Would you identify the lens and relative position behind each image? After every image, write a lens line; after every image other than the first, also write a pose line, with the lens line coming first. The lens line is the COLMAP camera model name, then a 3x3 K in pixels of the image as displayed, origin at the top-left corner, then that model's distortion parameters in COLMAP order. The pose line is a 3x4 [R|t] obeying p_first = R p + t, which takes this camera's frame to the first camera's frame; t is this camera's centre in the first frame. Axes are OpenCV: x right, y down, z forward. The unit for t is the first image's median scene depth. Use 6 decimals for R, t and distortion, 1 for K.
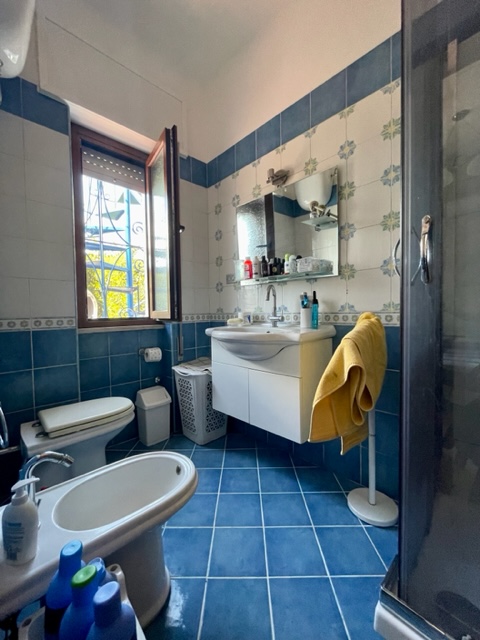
lens RADIAL K [[259.9, 0, 241.0], [0, 259.9, 319.2], [0, 0, 1]] dist [0.001296, -0.000407]
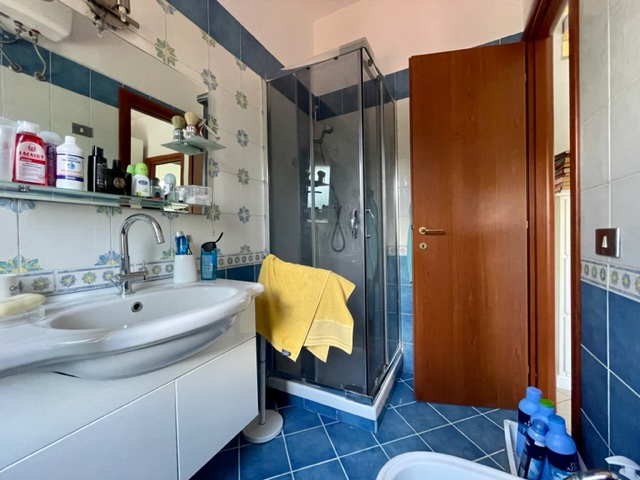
lens RADIAL K [[259.9, 0, 321.1], [0, 259.9, 239.1], [0, 0, 1]] dist [0.001296, -0.000407]
pose [[-0.317885, 0.013176, 0.948038, -0.578648], [0.055901, 0.998424, 0.004868, -0.070964], [-0.946480, 0.054543, -0.318121, 0.942926]]
